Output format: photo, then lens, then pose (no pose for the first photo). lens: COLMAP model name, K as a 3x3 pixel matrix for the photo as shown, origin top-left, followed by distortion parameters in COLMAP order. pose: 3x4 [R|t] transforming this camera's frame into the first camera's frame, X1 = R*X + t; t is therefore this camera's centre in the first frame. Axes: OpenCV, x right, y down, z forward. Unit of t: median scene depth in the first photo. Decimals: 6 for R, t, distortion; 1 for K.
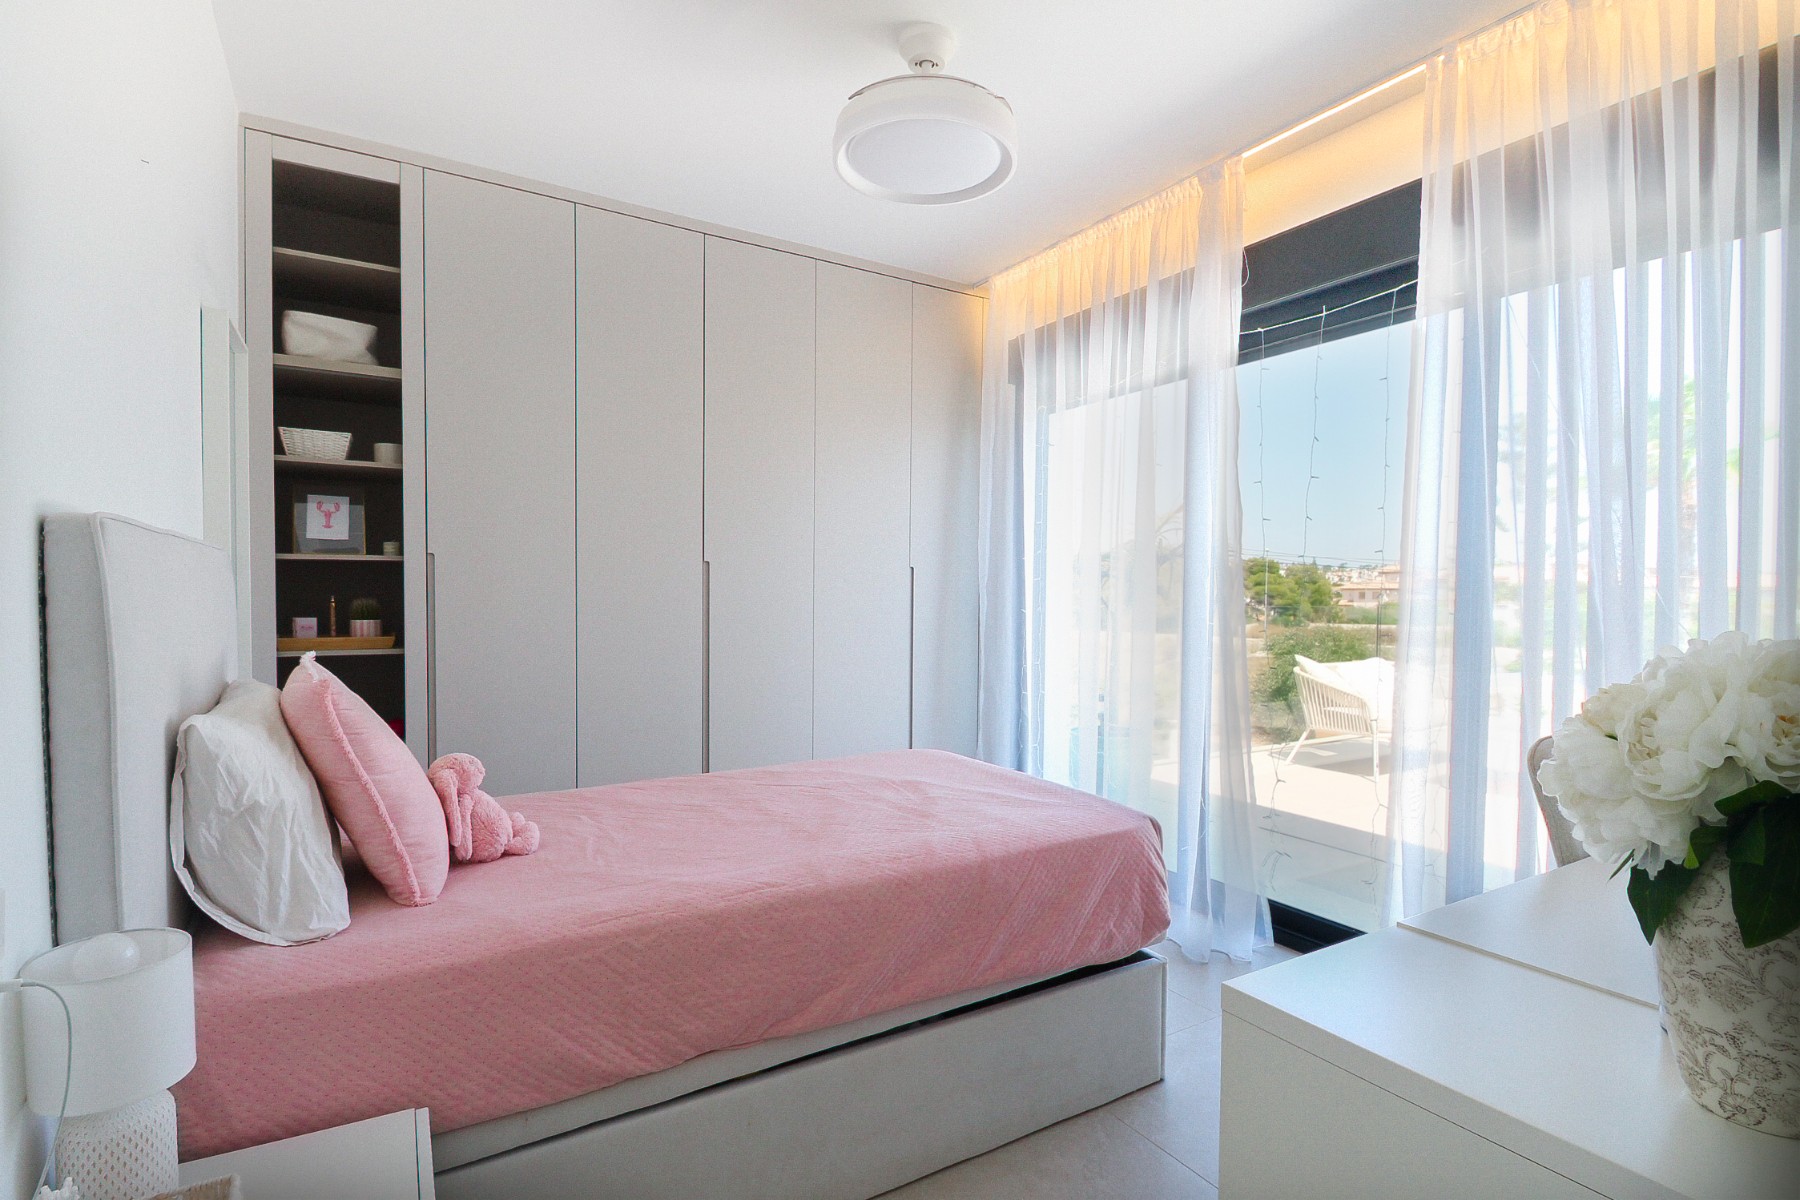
lens RADIAL K [[894.6, 0, 906.1], [0, 894.6, 602.6], [0, 0, 1]] dist [-0.006202, -0.001002]
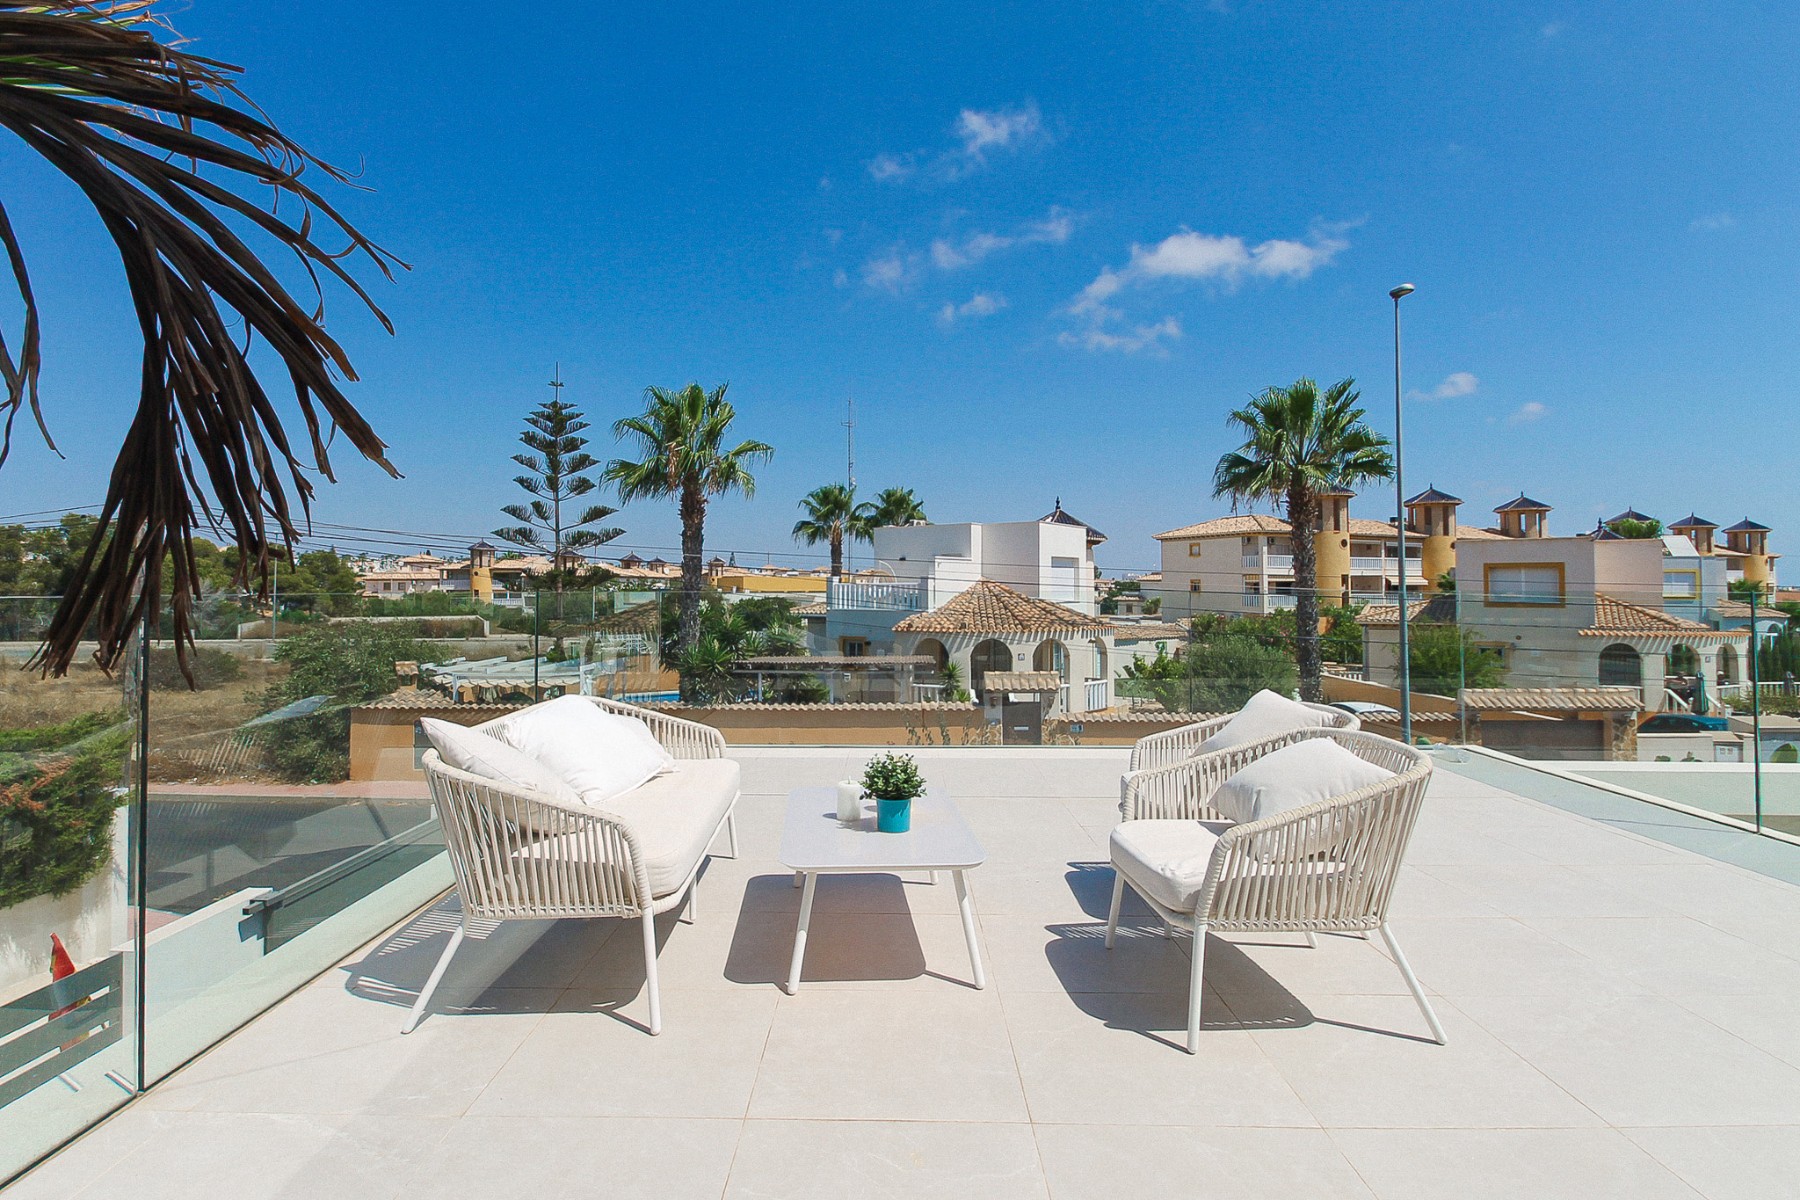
lens RADIAL K [[894.6, 0, 926.2], [0, 894.6, 573.5], [0, 0, 1]] dist [-0.006202, -0.001002]
pose [[0.527701, -0.000899, 0.849430, 0.216471], [0.019374, 0.999752, -0.010979, 0.002108], [-0.849209, 0.022250, 0.527587, 0.602058]]
